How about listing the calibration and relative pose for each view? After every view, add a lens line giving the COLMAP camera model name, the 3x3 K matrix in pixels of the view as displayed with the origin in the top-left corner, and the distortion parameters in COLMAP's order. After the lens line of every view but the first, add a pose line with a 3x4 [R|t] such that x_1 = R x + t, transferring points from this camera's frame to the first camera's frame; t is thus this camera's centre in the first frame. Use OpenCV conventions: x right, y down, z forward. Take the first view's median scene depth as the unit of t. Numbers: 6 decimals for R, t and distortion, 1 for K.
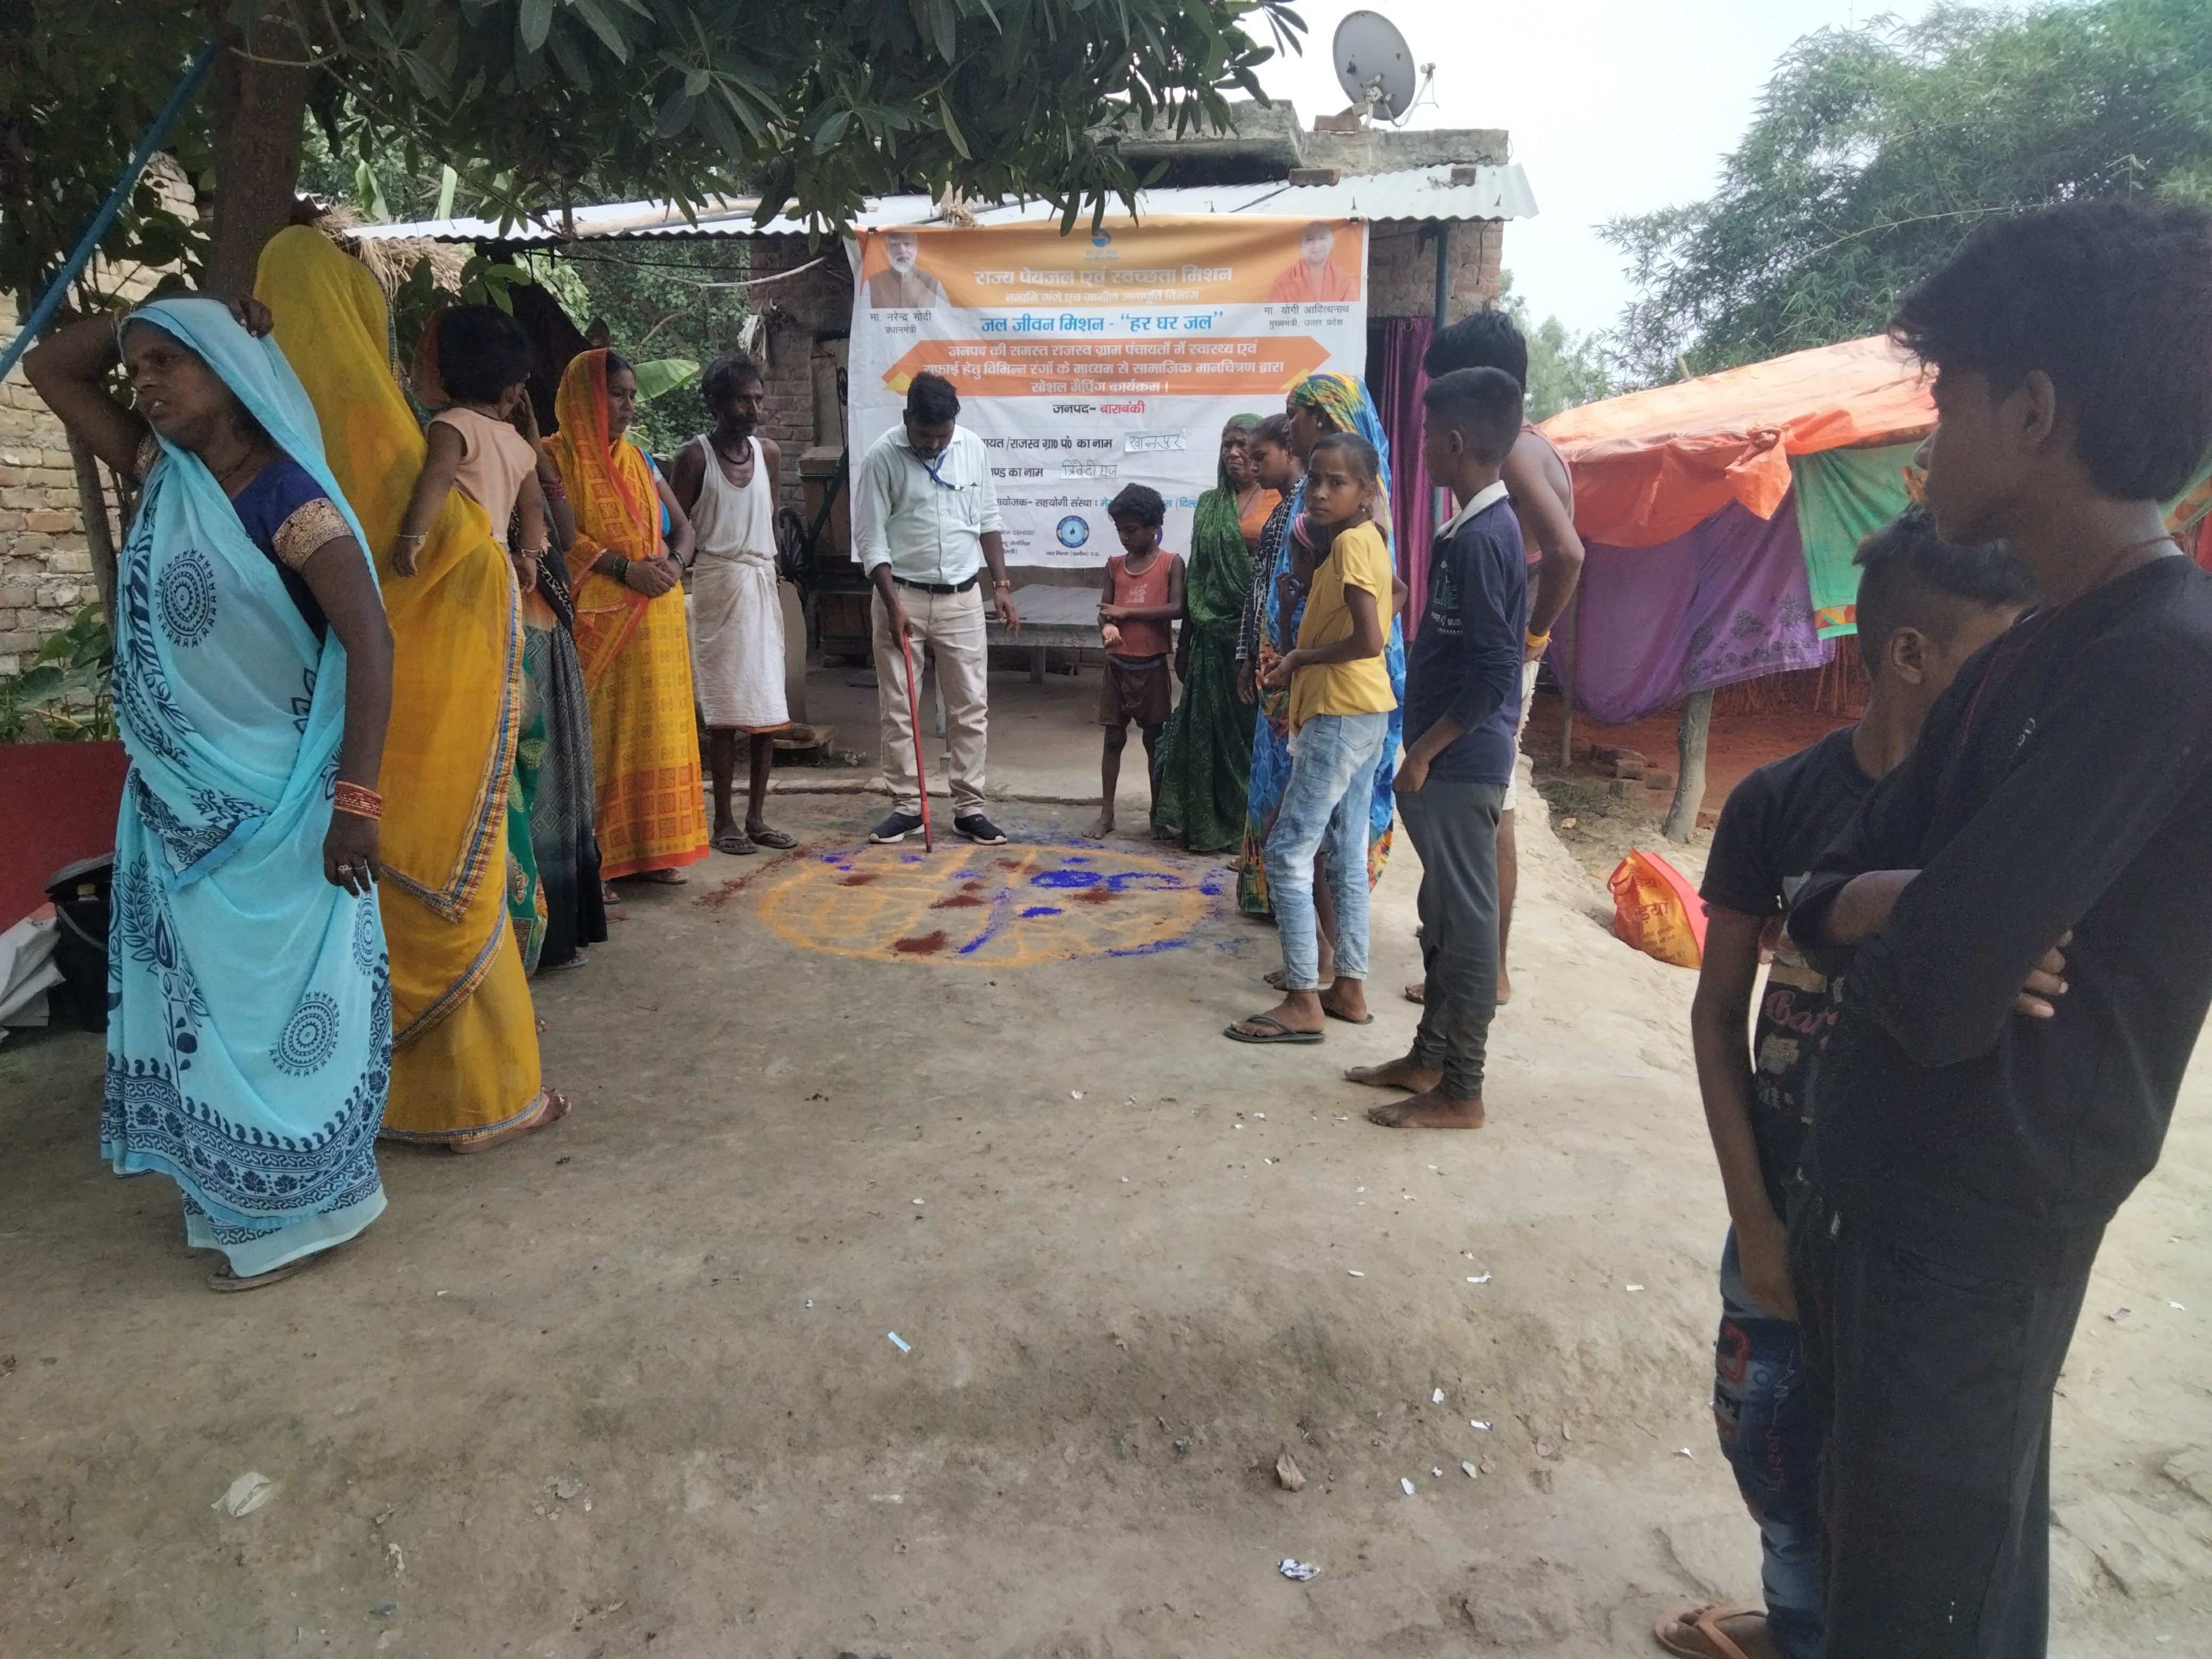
lens RADIAL K [[1735.0, 0, 1068.0], [0, 1735.0, 892.0], [0, 0, 1]] dist [0.028204, -0.012472]
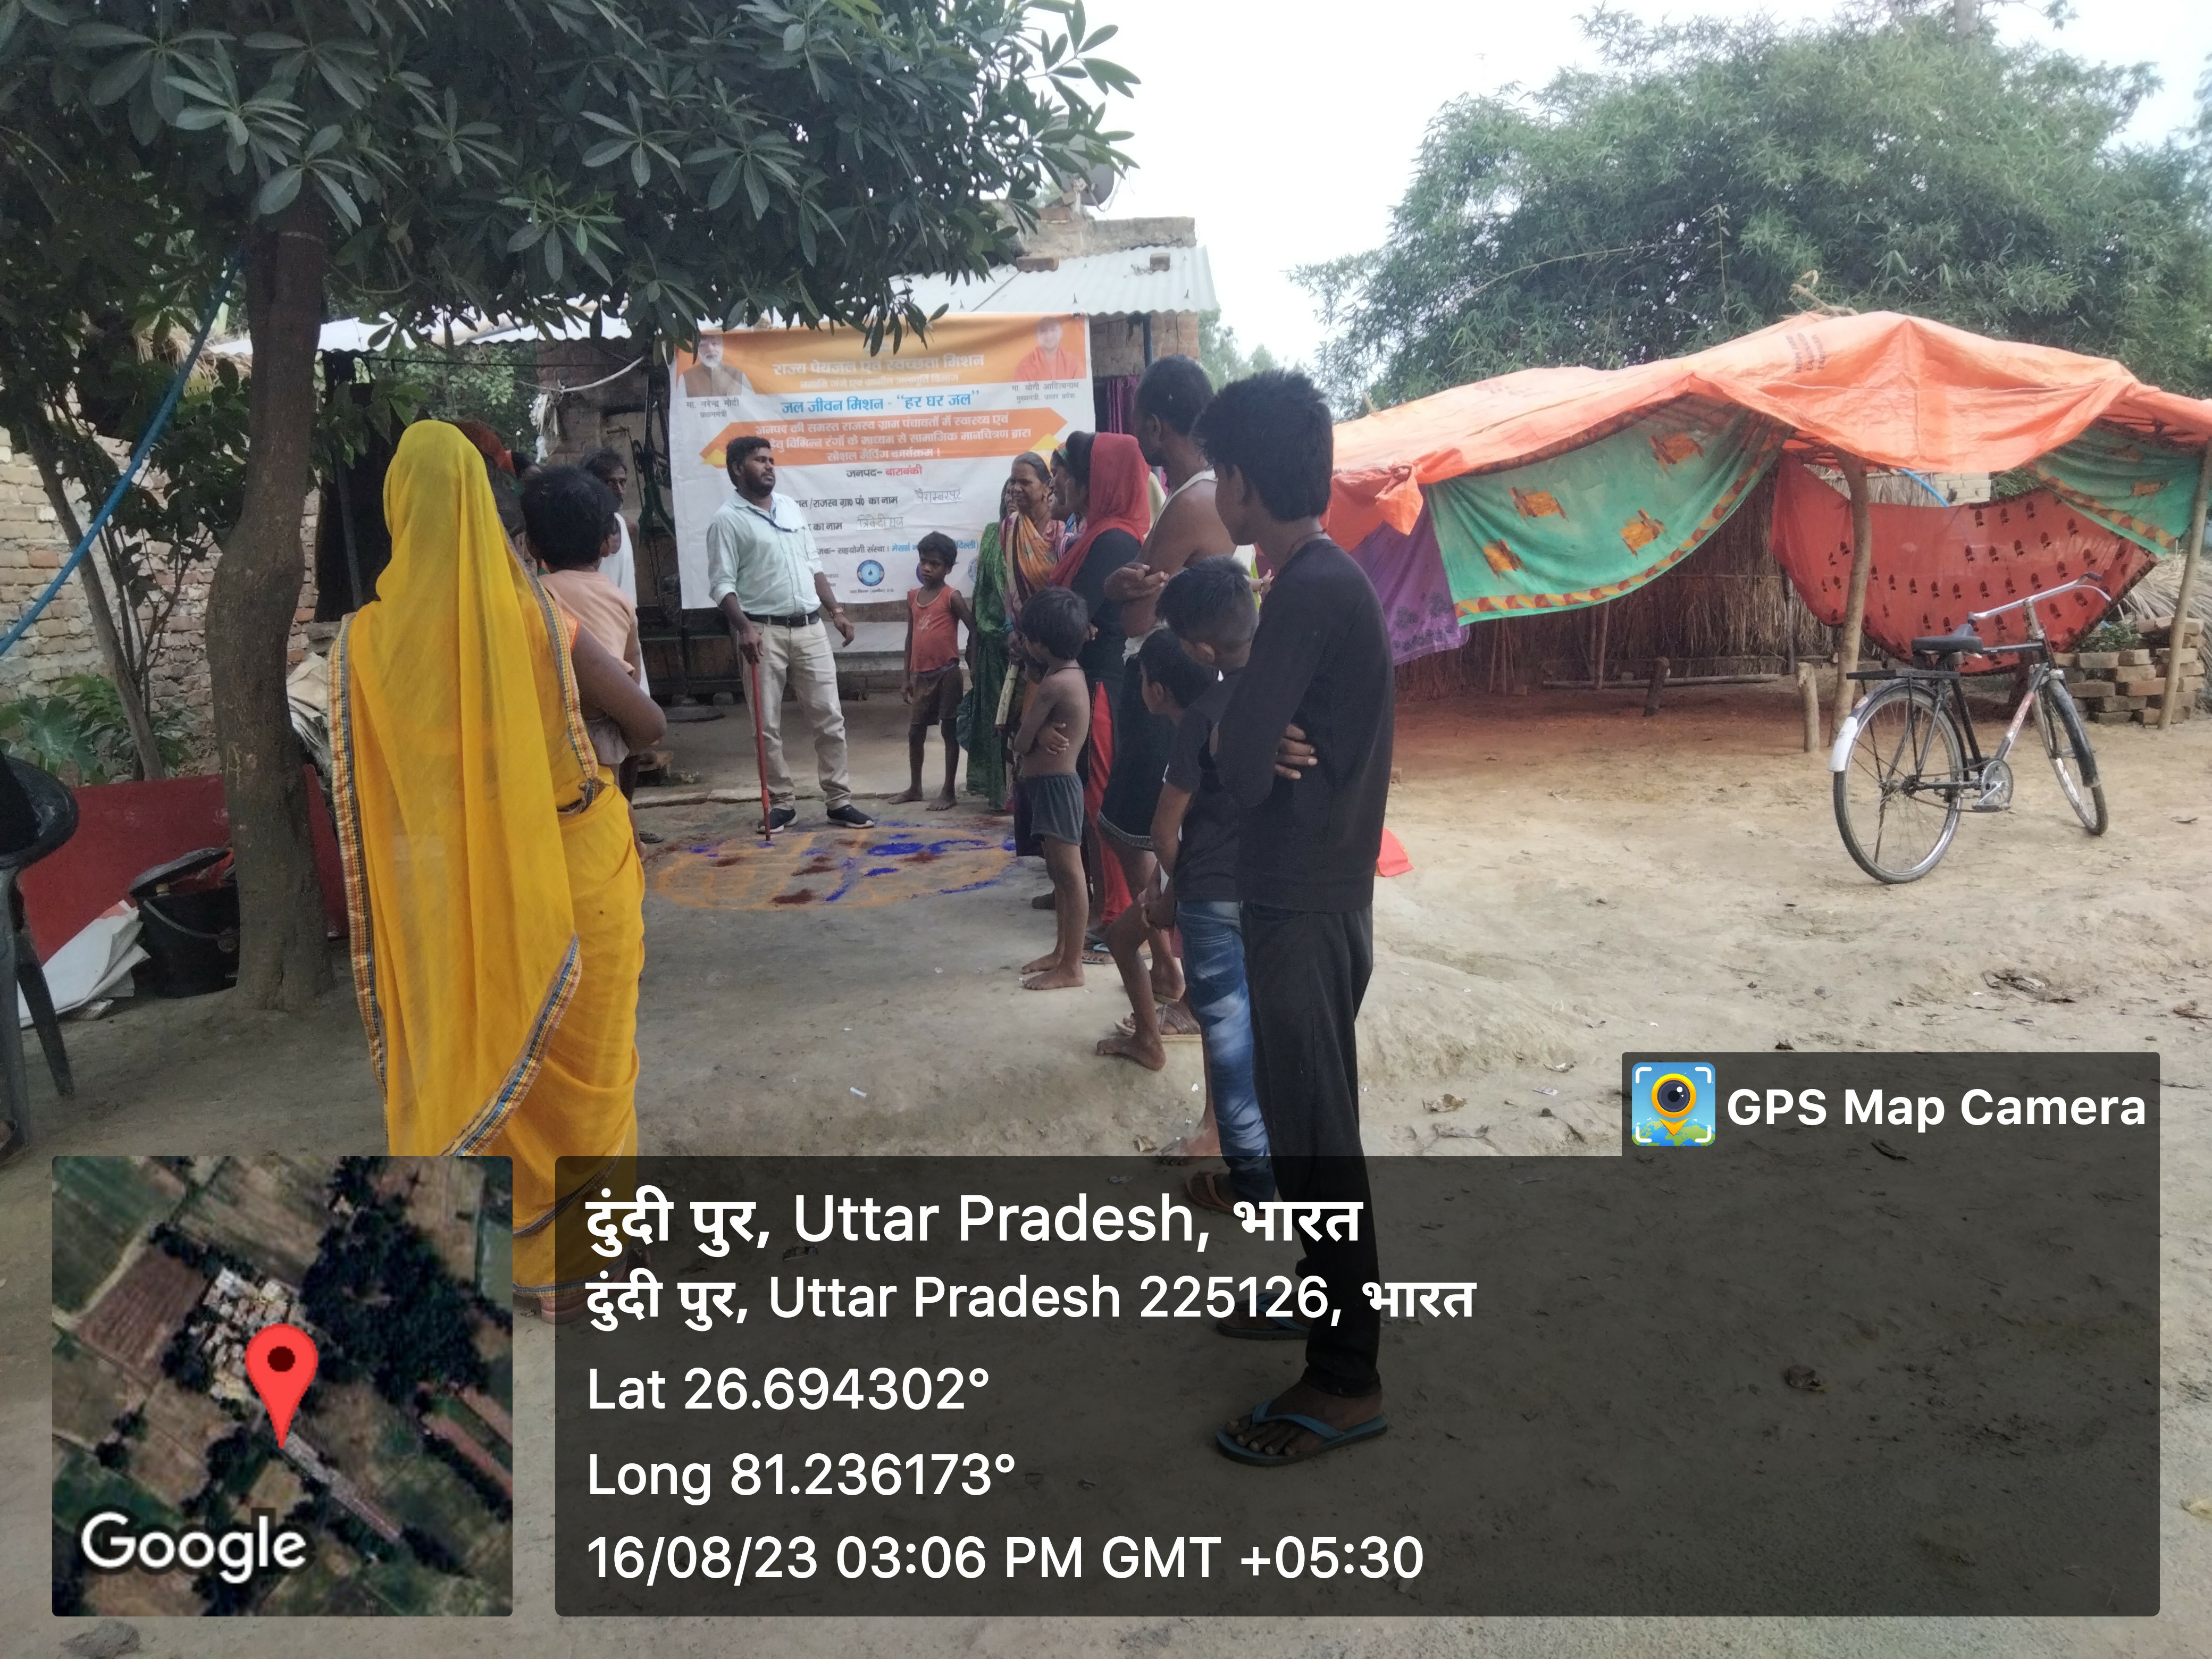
lens RADIAL K [[1735.0, 0, 1081.9], [0, 1735.0, 919.4], [0, 0, 1]] dist [0.028204, -0.012472]
pose [[0.986639, -0.083099, 0.140138, -0.051036], [0.083911, 0.996473, 0.000111, 0.057835], [-0.139653, 0.011650, 0.990132, -0.276507]]
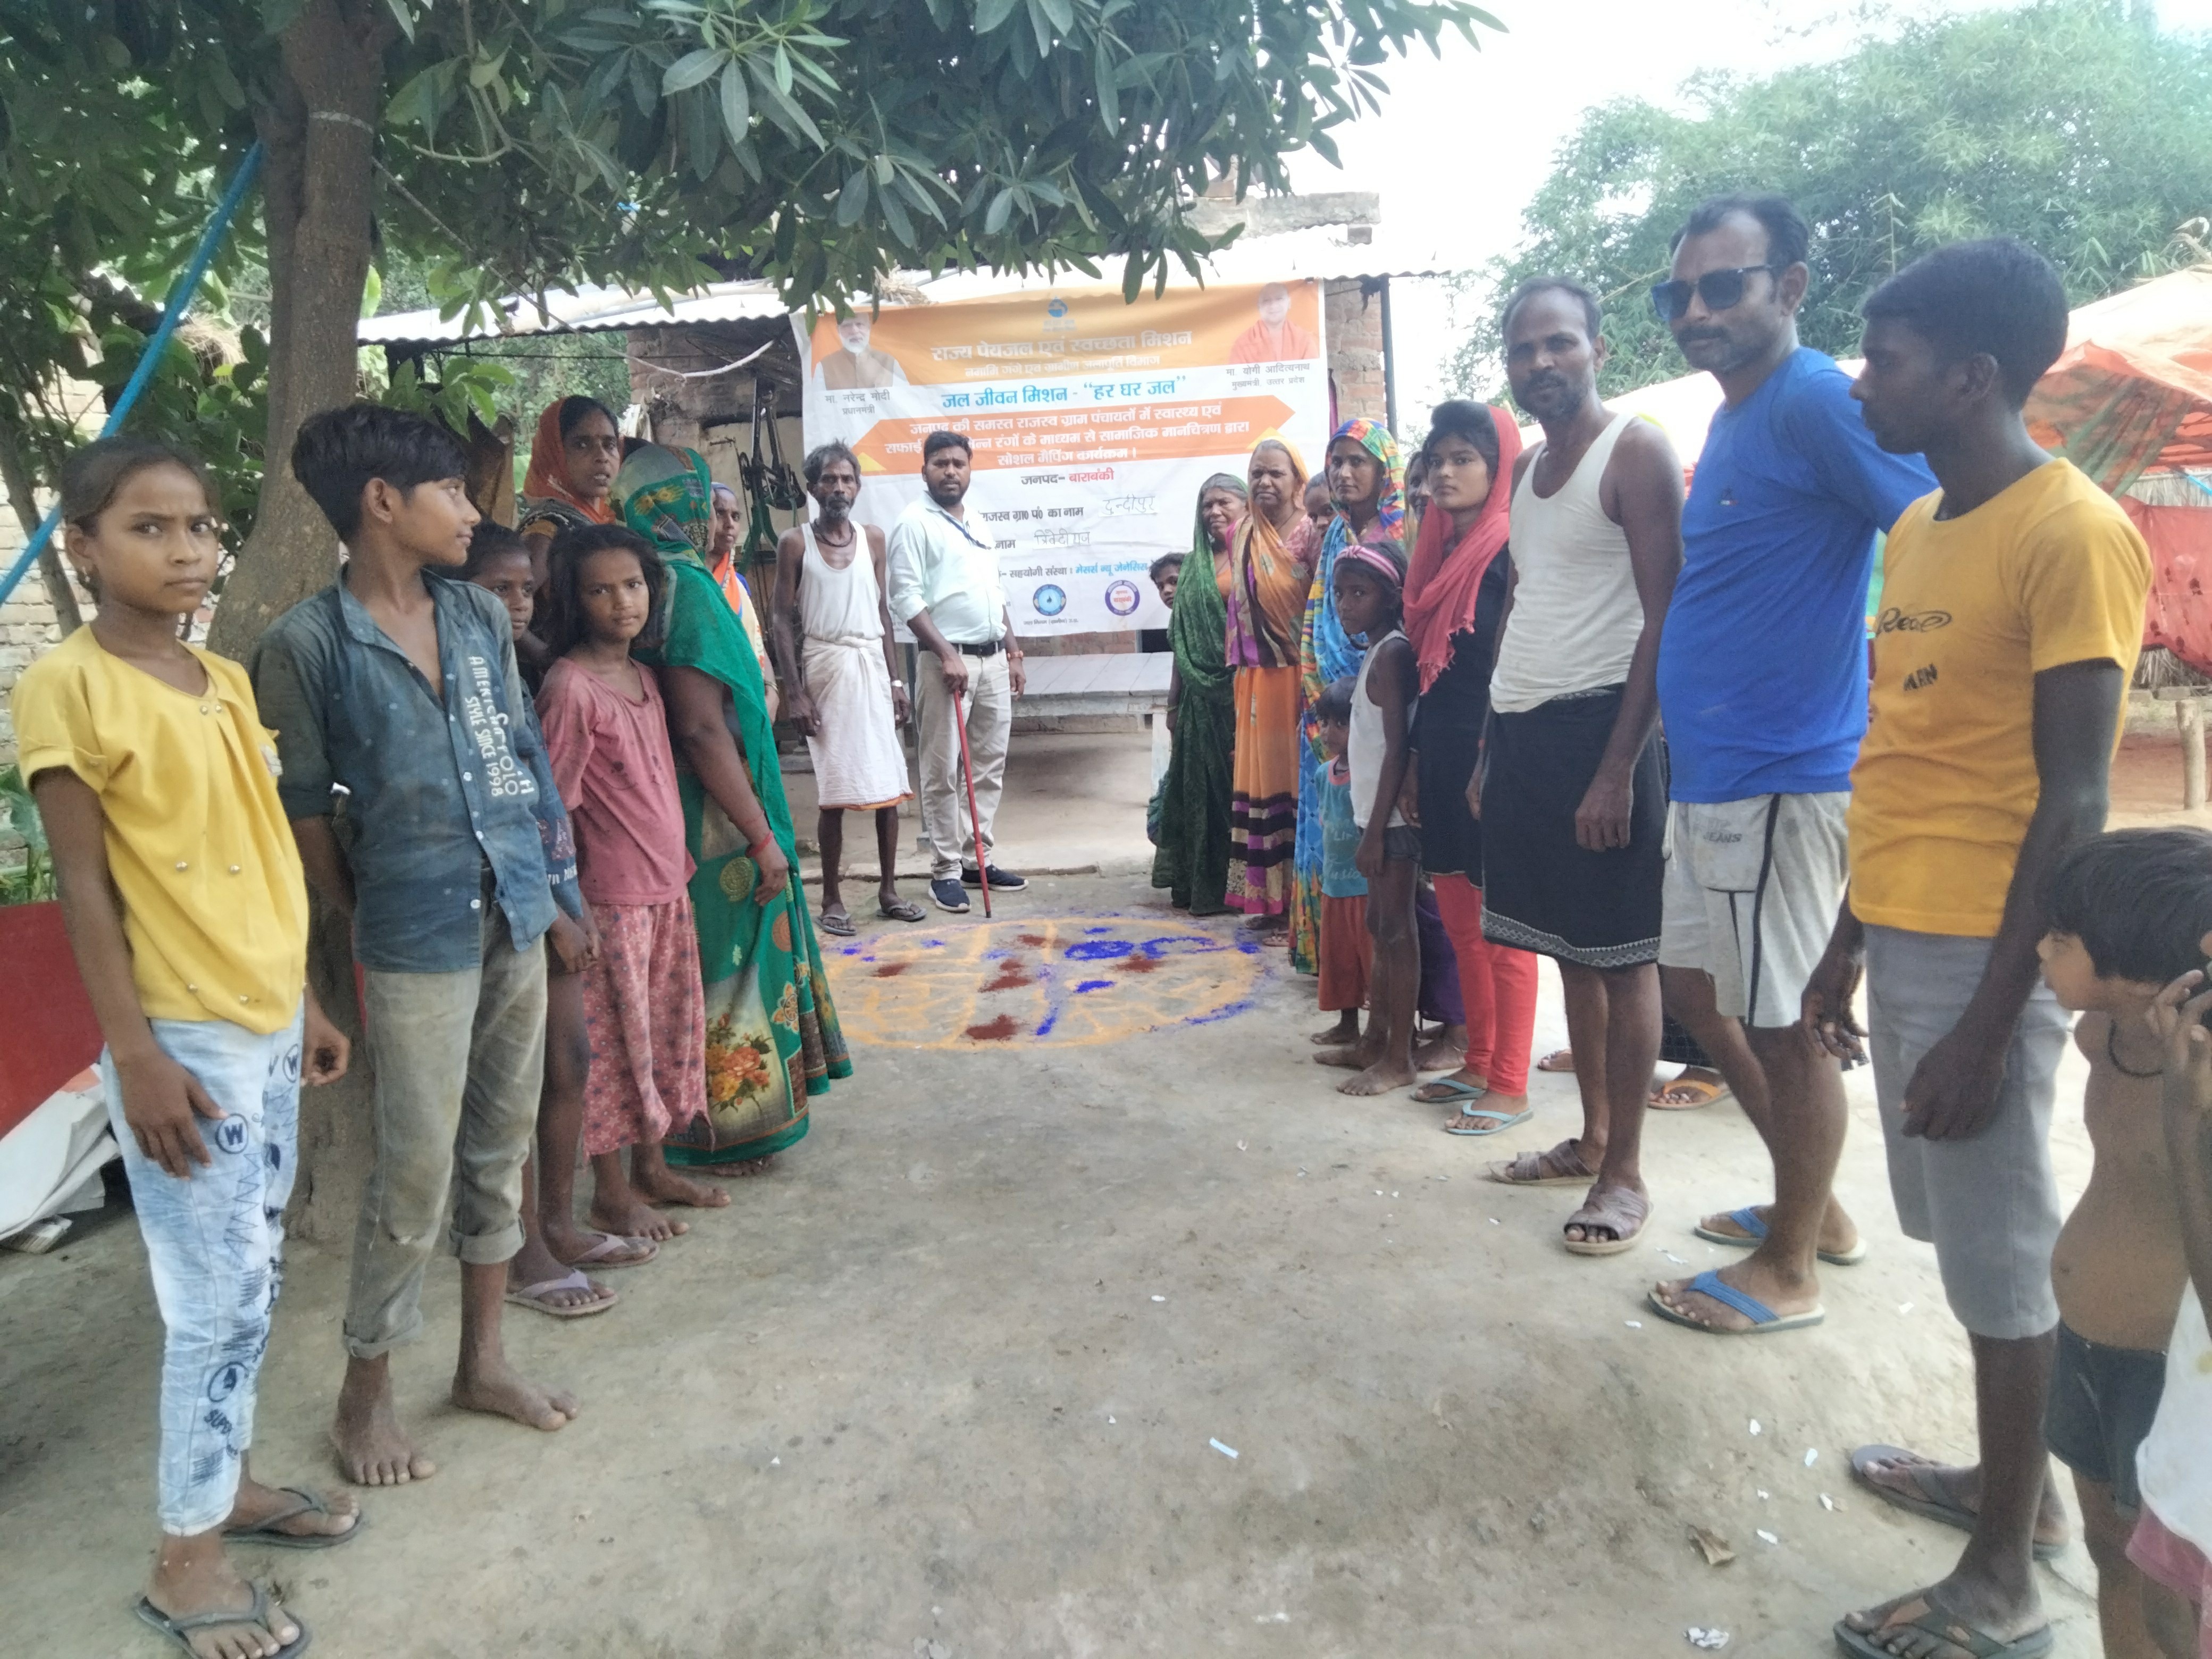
lens RADIAL K [[1735.0, 0, 1089.8], [0, 1735.0, 887.0], [0, 0, 1]] dist [0.028204, -0.012472]
pose [[0.990107, -0.083373, 0.112858, -0.120508], [0.087790, 0.995533, -0.034738, -0.009990], [-0.109458, 0.044302, 0.993004, 0.023356]]
